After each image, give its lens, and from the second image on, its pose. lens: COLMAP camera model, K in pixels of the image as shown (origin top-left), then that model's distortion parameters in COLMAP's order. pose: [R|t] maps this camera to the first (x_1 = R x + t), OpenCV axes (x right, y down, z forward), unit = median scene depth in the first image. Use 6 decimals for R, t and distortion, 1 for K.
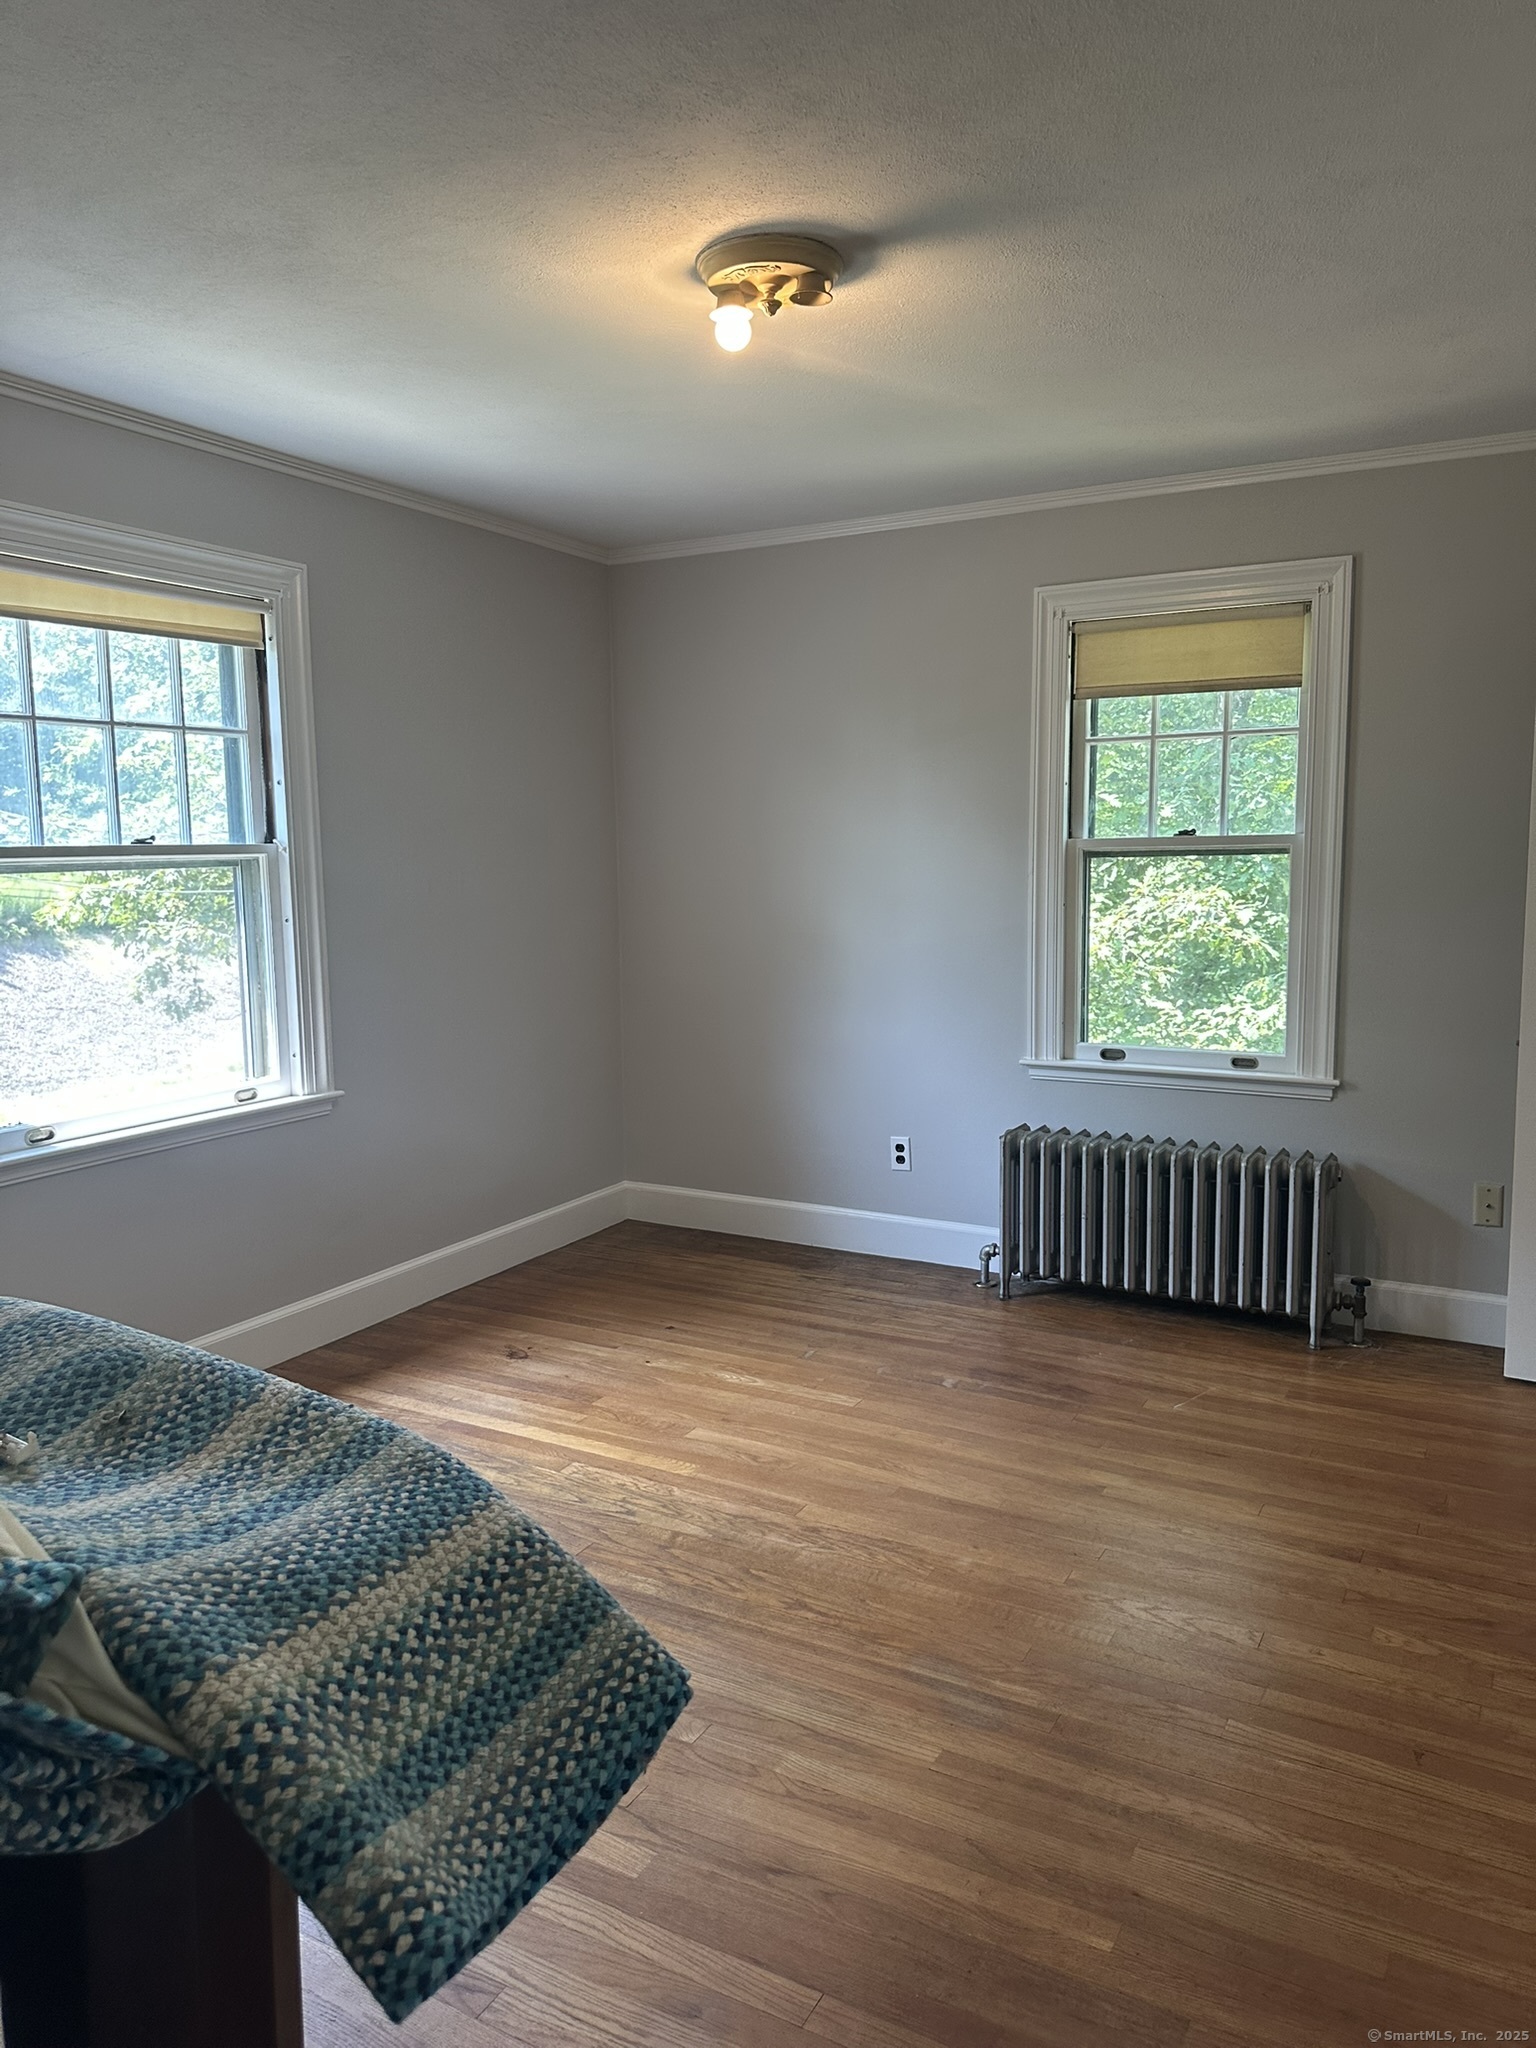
lens RADIAL K [[1456.0, 0, 774.8], [0, 1456.0, 1023.7], [0, 0, 1]] dist [0.059604, -0.055684]
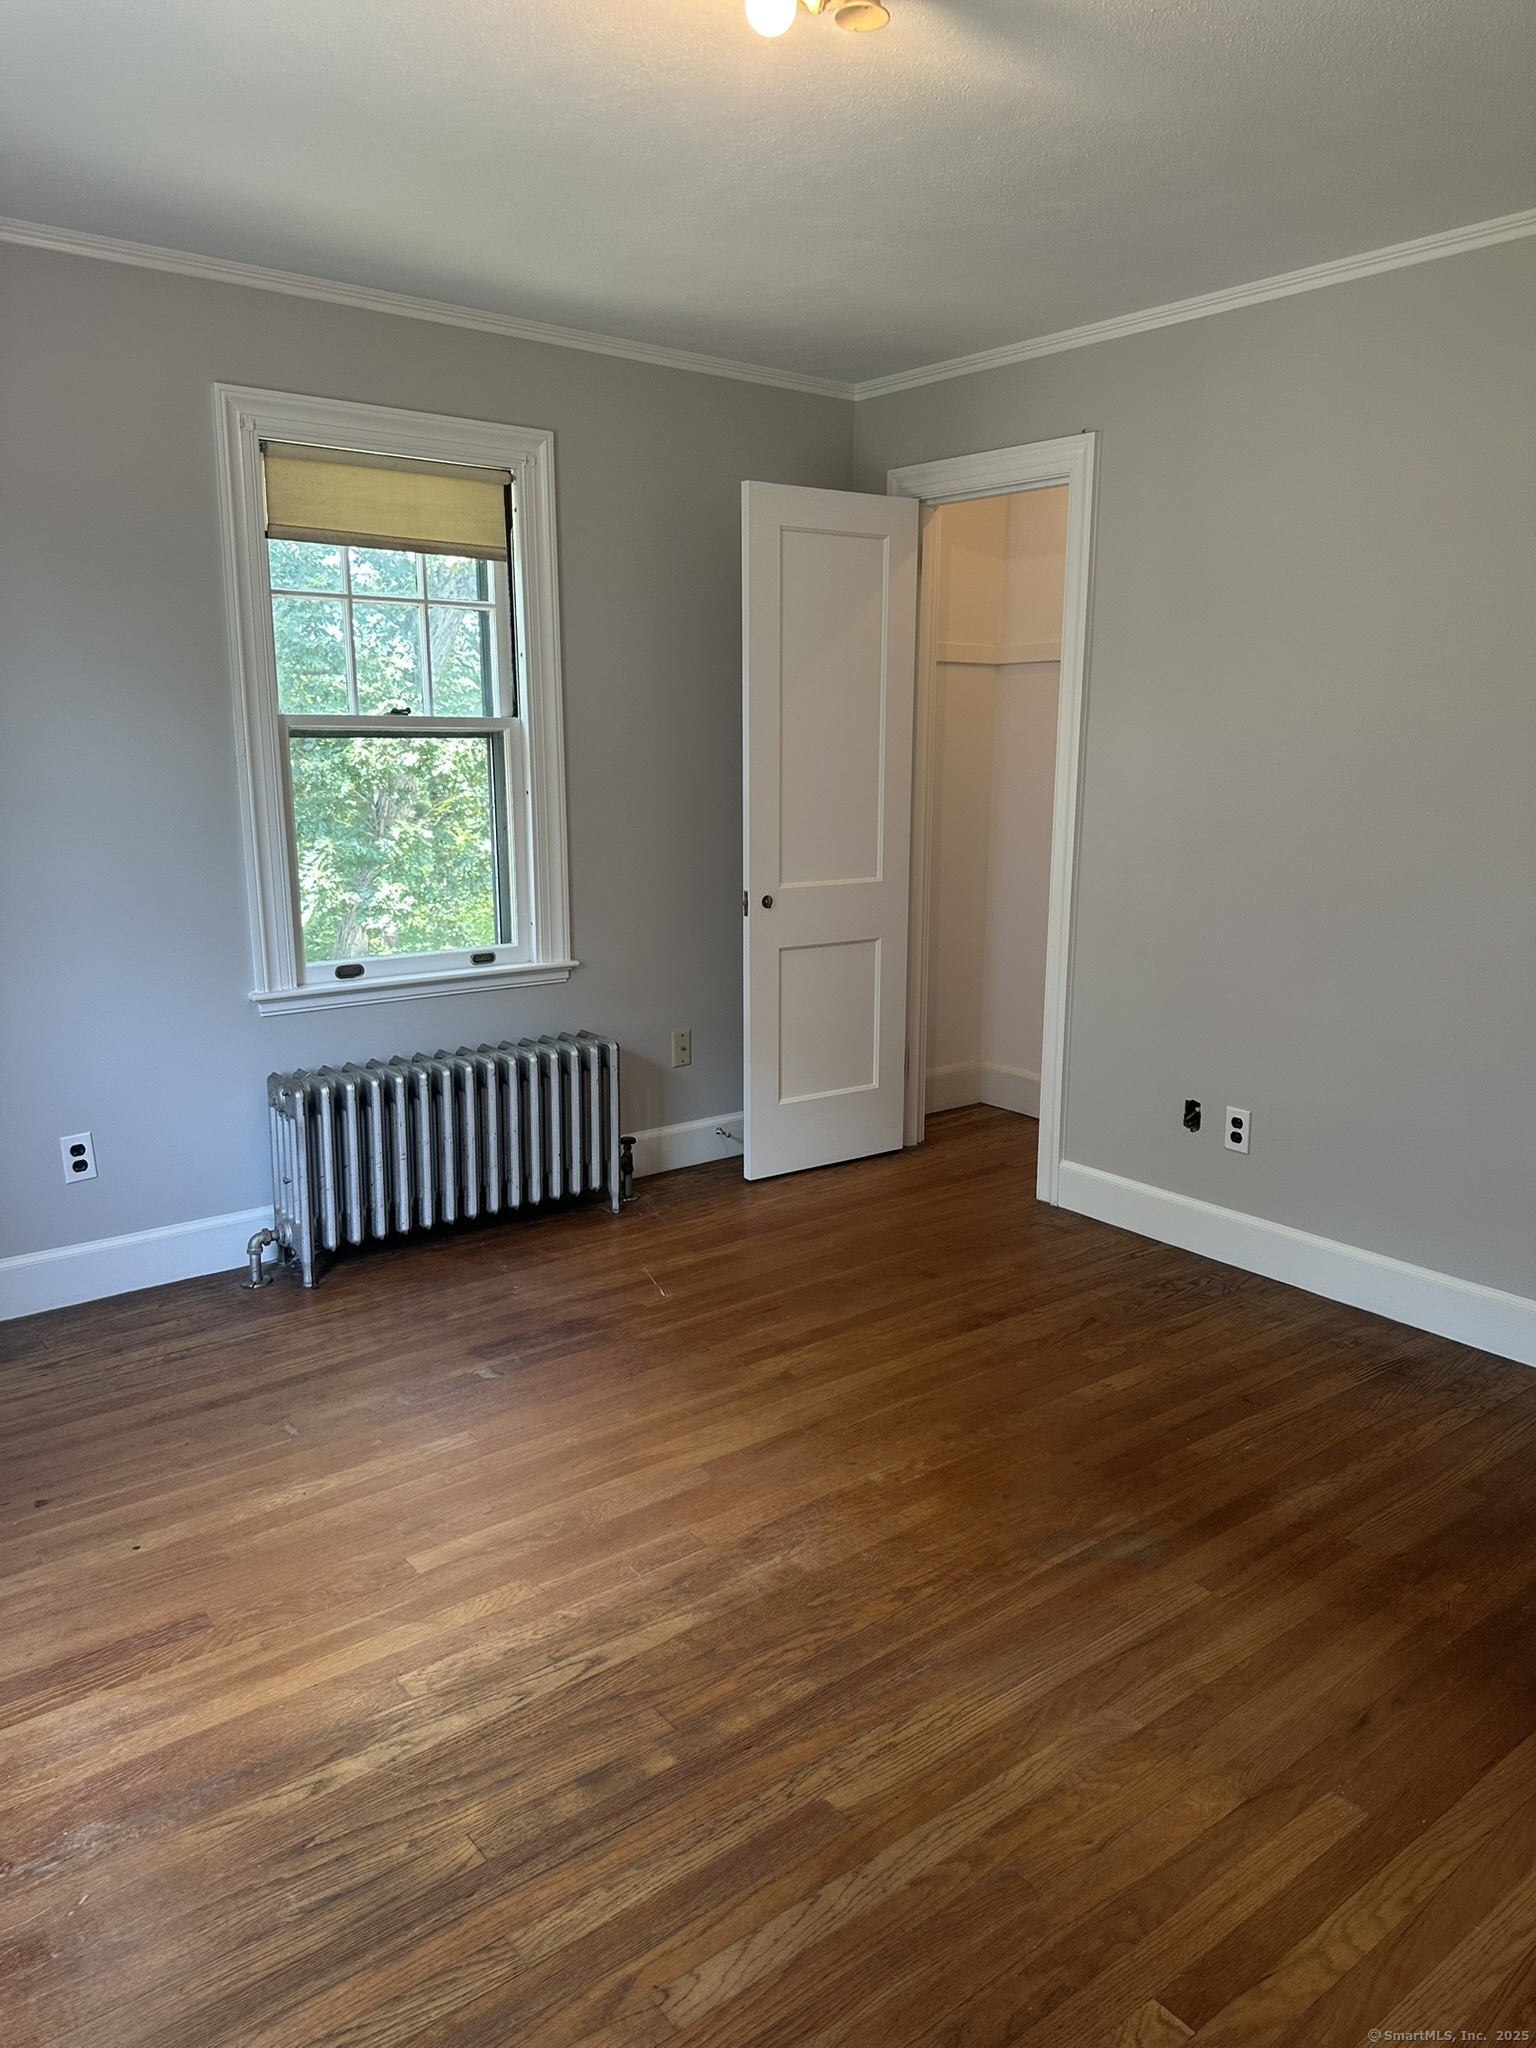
lens RADIAL K [[1456.0, 0, 777.3], [0, 1456.0, 1019.9], [0, 0, 1]] dist [0.059604, -0.055684]
pose [[0.386499, -0.177363, 0.905075, -0.498784], [0.110650, 0.983164, 0.145414, -0.052749], [-0.915628, 0.043944, 0.399617, 0.465542]]
